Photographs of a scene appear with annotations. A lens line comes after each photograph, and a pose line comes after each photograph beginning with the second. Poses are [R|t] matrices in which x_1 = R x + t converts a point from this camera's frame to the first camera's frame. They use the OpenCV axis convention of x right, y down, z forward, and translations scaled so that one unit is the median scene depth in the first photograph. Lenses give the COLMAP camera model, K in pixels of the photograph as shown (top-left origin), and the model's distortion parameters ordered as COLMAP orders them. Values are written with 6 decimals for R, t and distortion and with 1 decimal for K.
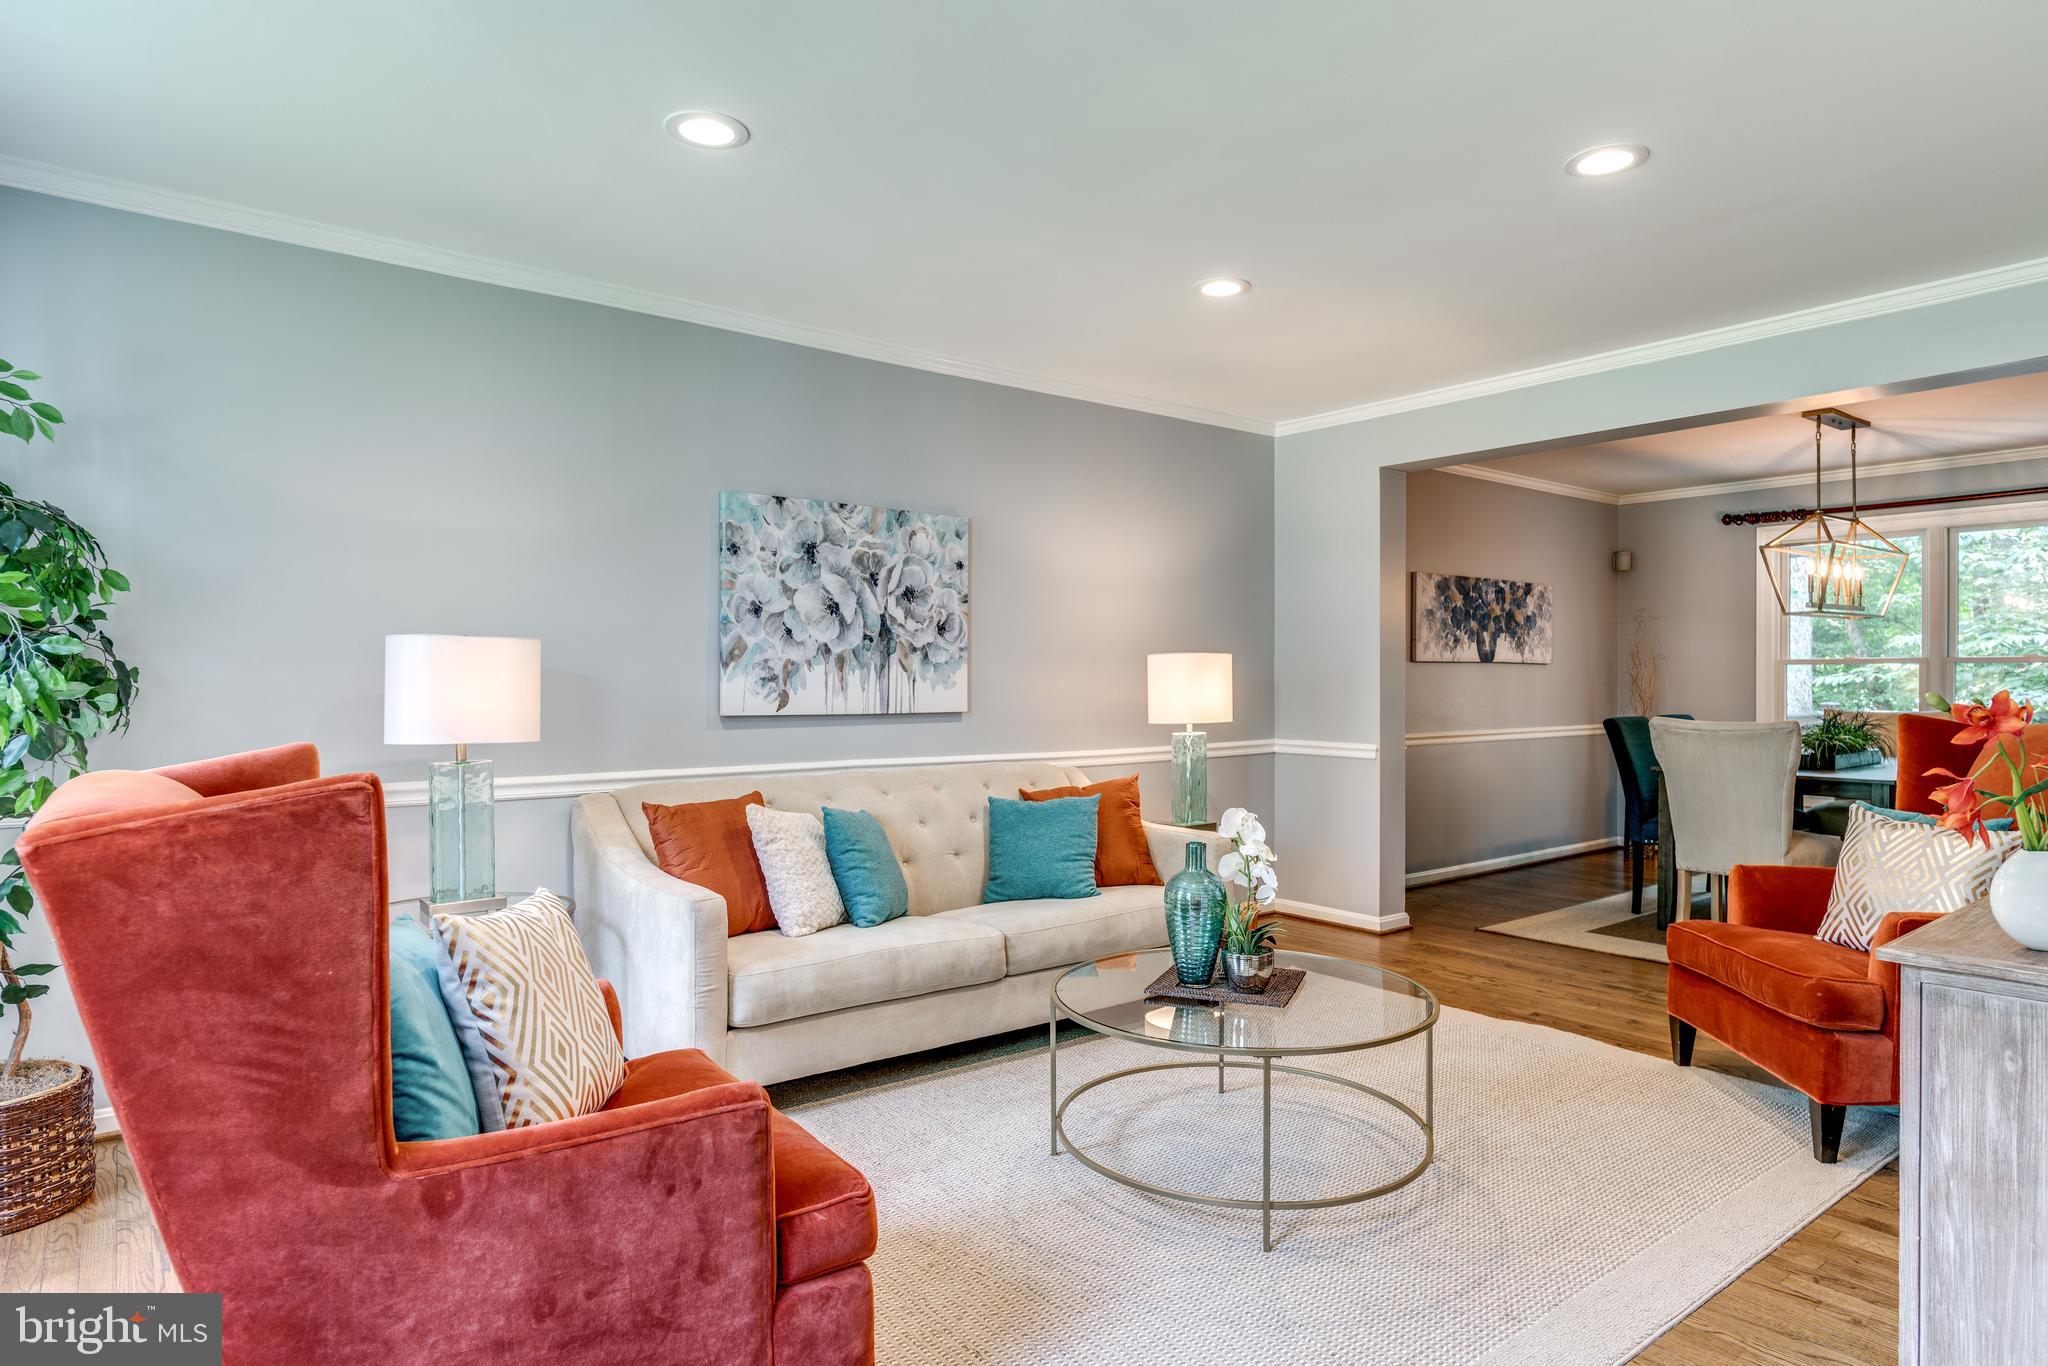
lens RADIAL K [[1203.4, 0, 1005.0], [0, 1203.4, 686.6], [0, 0, 1]] dist [-0.006216, 0.000973]
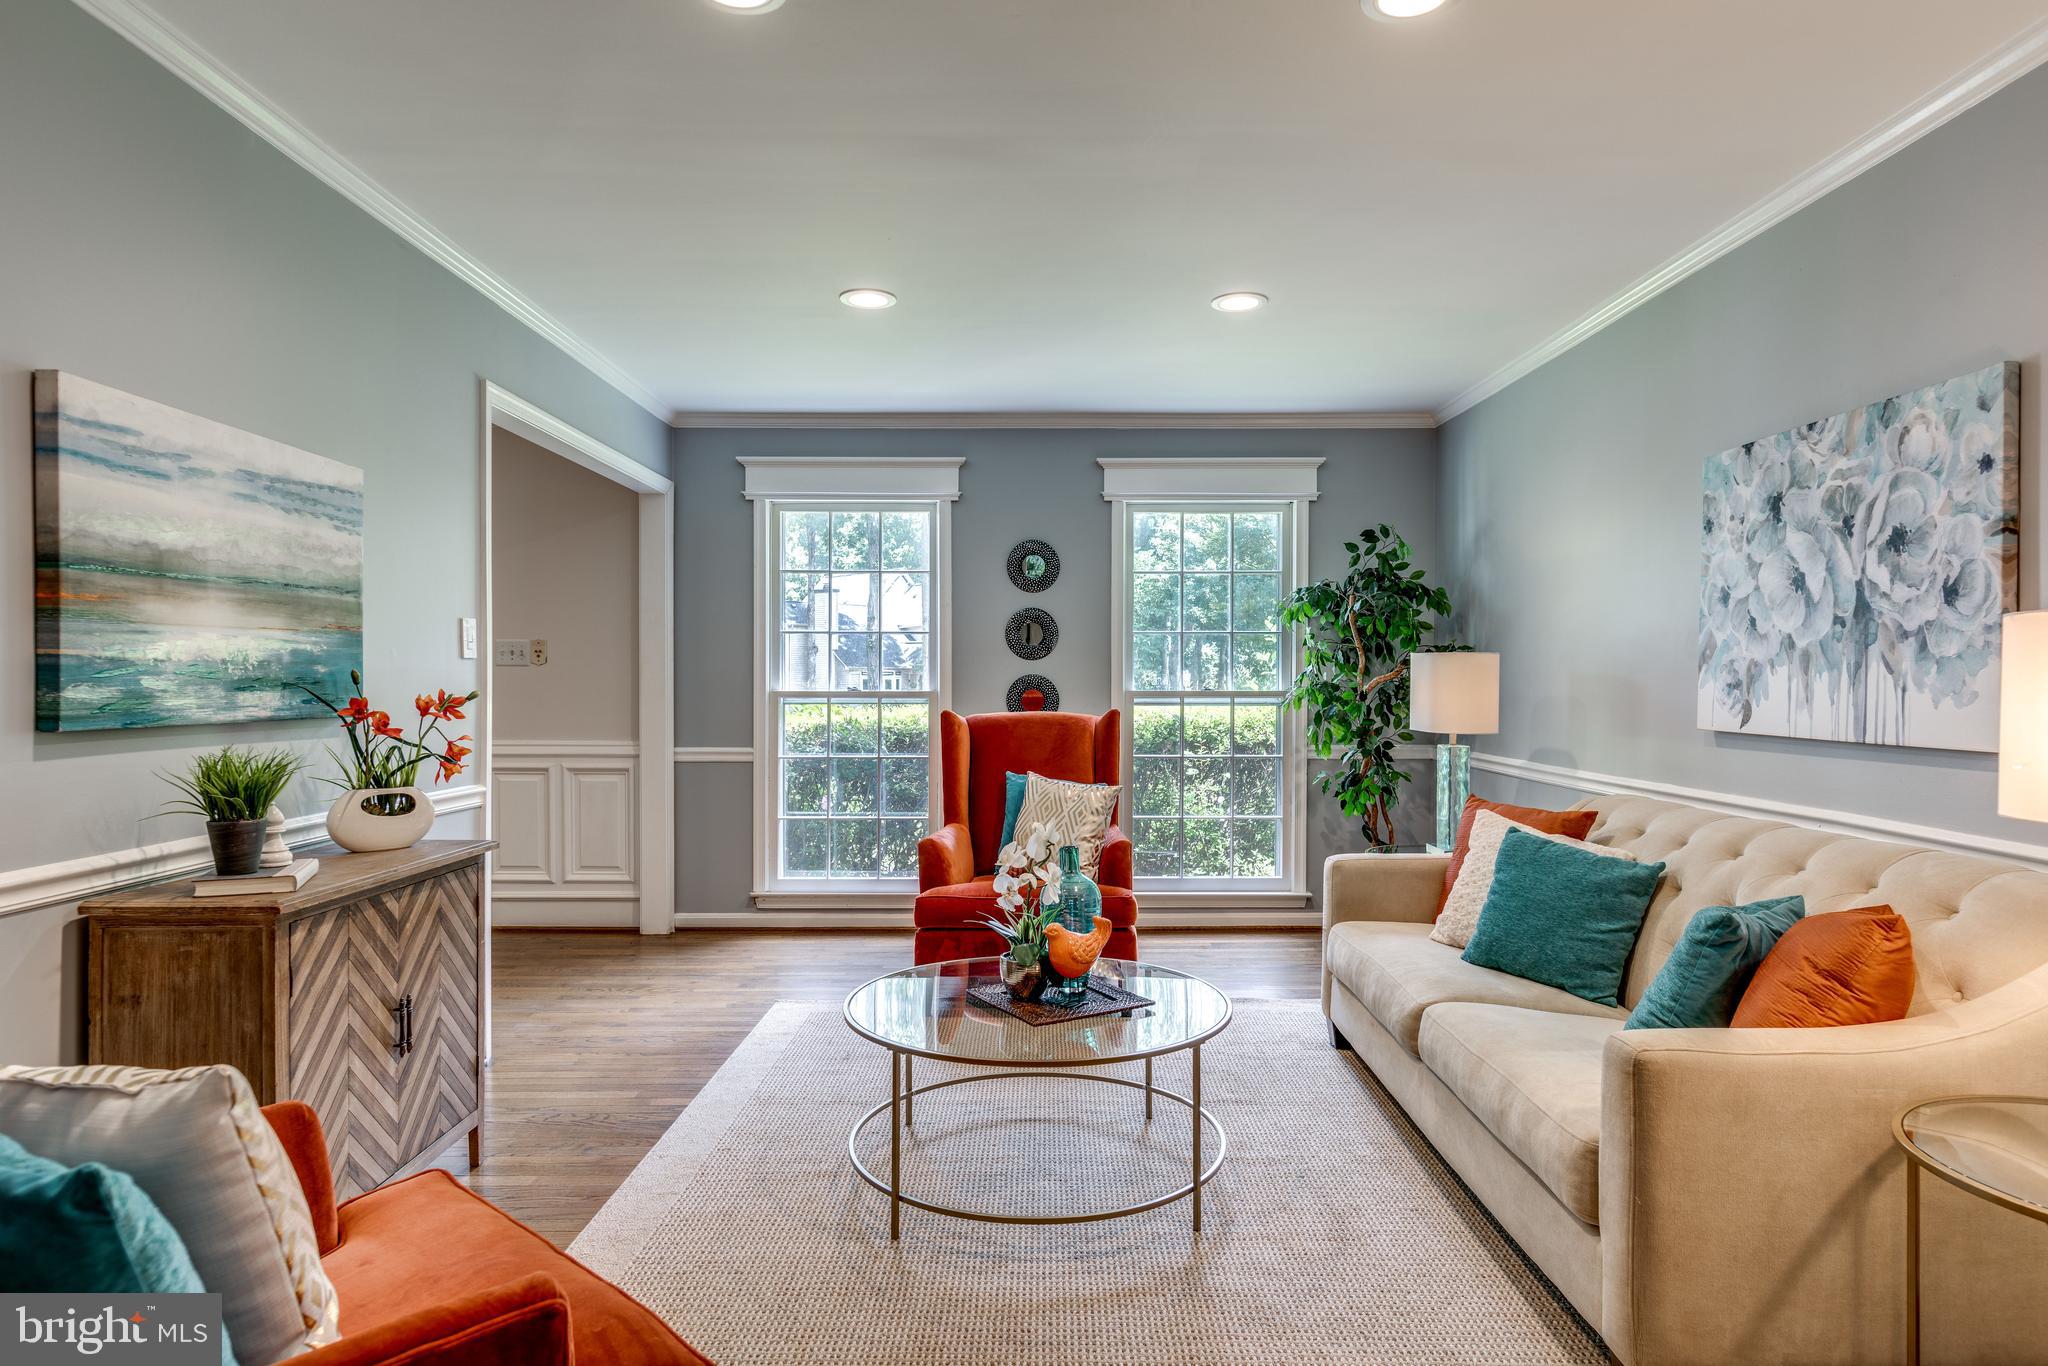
lens RADIAL K [[1203.4, 0, 1005.0], [0, 1203.4, 686.6], [0, 0, 1]] dist [-0.006216, 0.000973]
pose [[-0.640665, 0.003649, -0.767812, 0.656436], [-0.004739, 0.999951, 0.008706, -0.009550], [0.767806, 0.009216, -0.640616, 1.073226]]
